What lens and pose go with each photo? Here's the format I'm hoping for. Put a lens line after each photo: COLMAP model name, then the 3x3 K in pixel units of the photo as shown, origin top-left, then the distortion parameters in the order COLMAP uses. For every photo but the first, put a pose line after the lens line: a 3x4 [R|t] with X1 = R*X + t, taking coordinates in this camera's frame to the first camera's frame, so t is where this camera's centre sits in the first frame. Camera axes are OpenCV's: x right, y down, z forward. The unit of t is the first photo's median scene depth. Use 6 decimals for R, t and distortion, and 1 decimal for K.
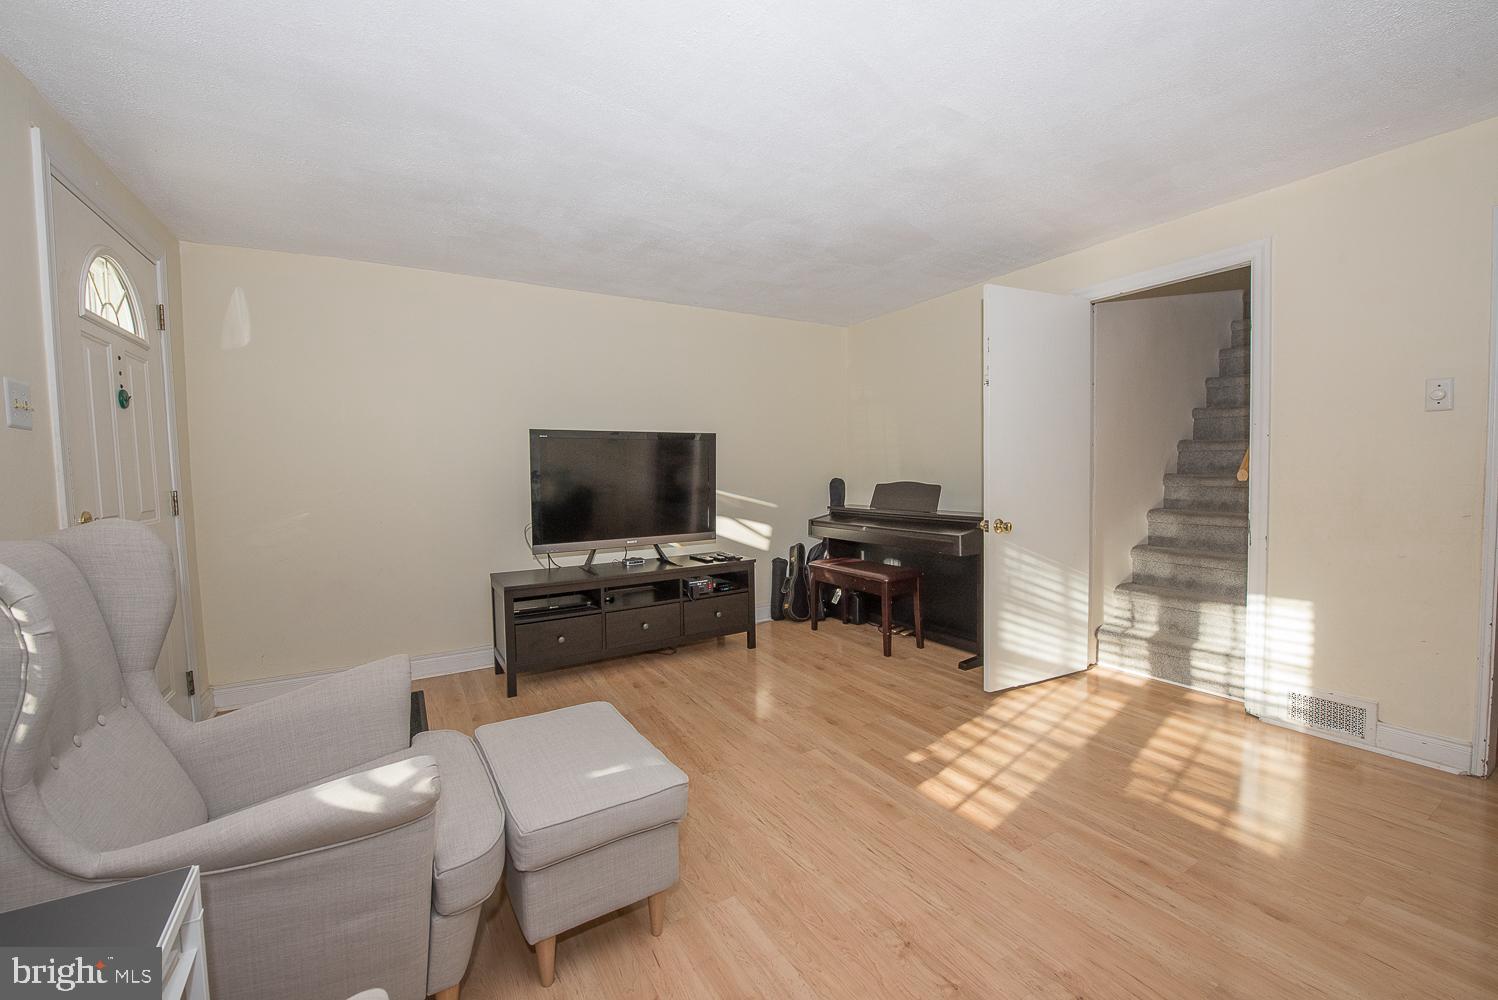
lens RADIAL K [[590.5, 0, 740.3], [0, 590.5, 507.6], [0, 0, 1]] dist [-0.021358, -0.001284]
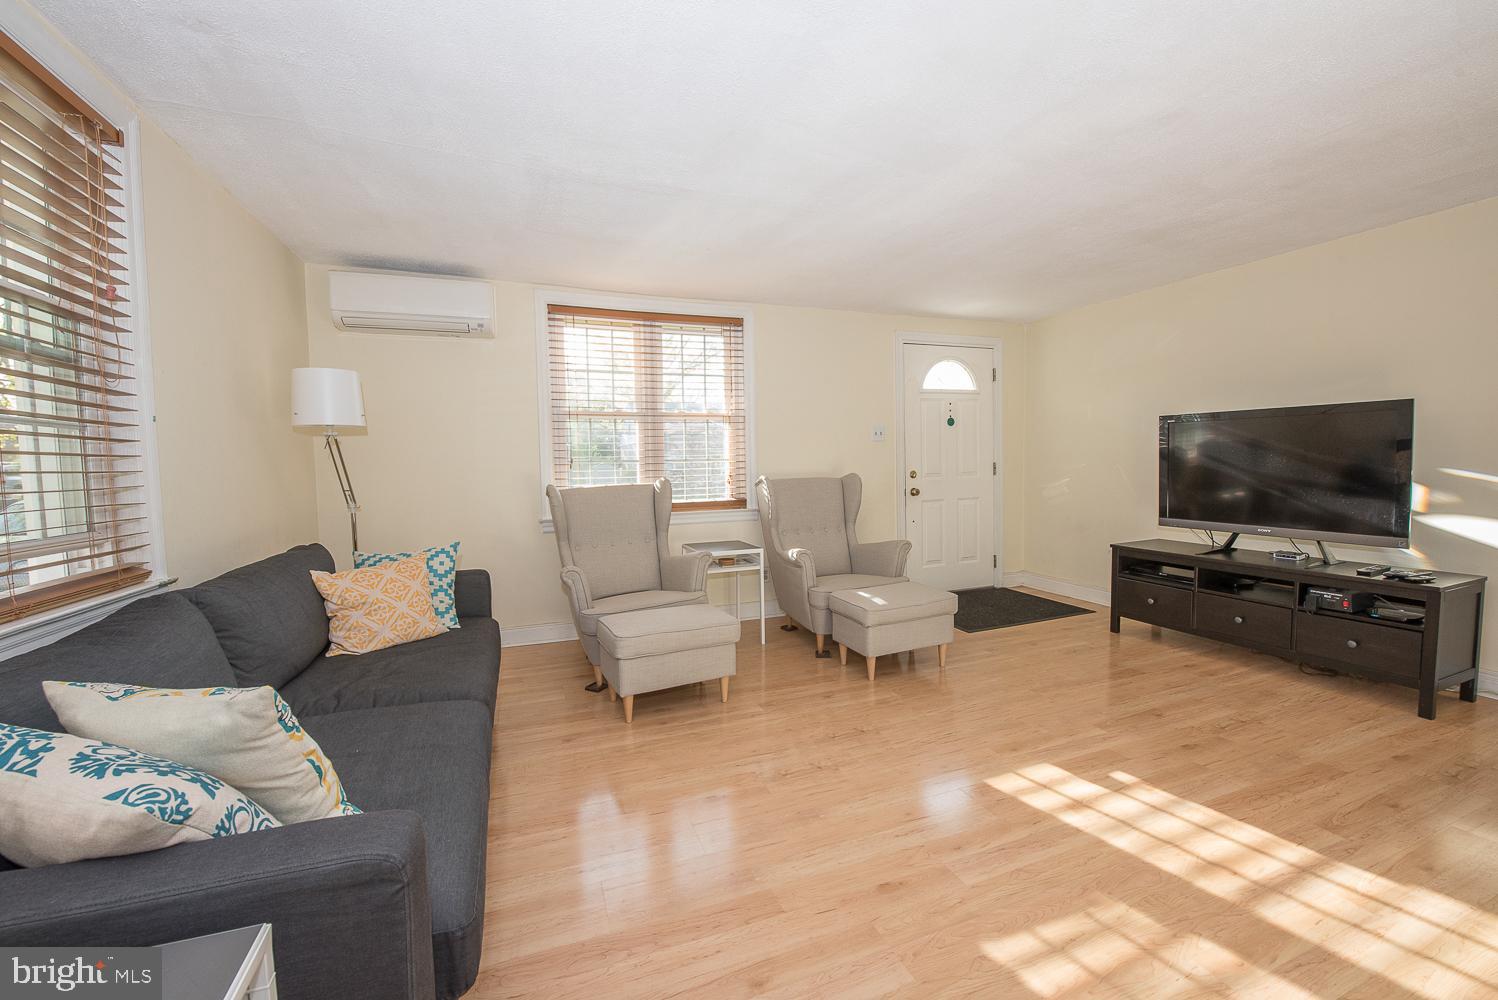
lens RADIAL K [[590.5, 0, 749.4], [0, 590.5, 497.6], [0, 0, 1]] dist [-0.021358, -0.001284]
pose [[-0.162980, 0.083324, -0.983105, 1.156782], [-0.035279, 0.995298, 0.090207, -0.062359], [0.985998, 0.049385, -0.159274, 0.511486]]
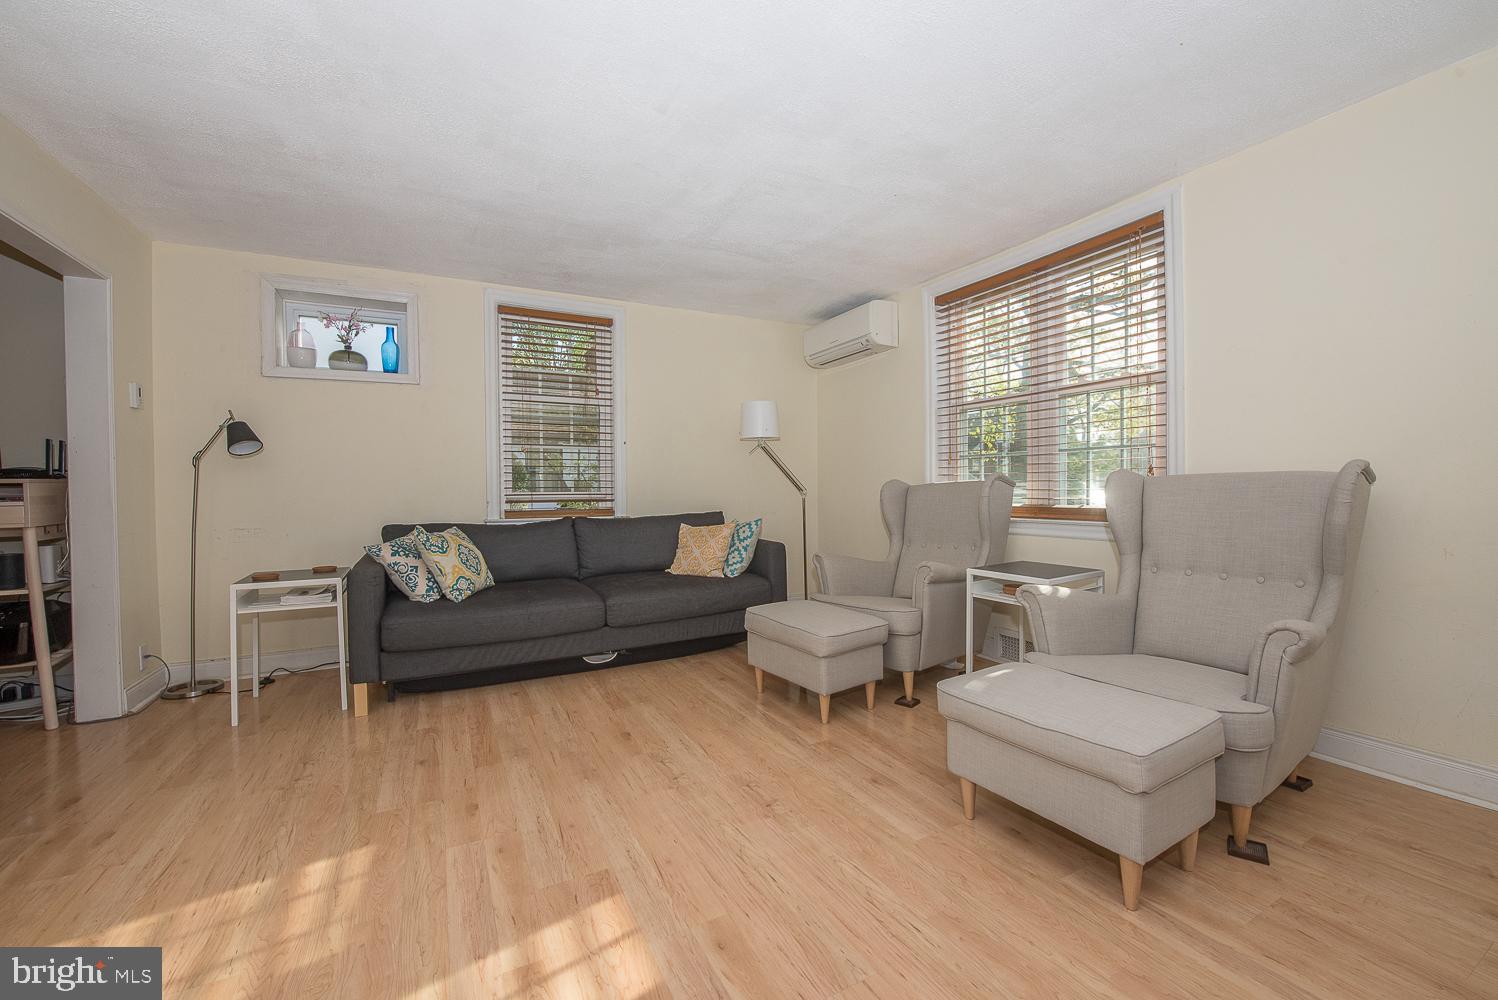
lens RADIAL K [[590.5, 0, 750.2], [0, 590.5, 495.2], [0, 0, 1]] dist [-0.021358, -0.001284]
pose [[-0.998872, 0.035788, 0.031219, 0.148054], [0.037977, 0.996638, 0.072599, -0.027983], [-0.028516, 0.073703, -0.996872, 1.285411]]
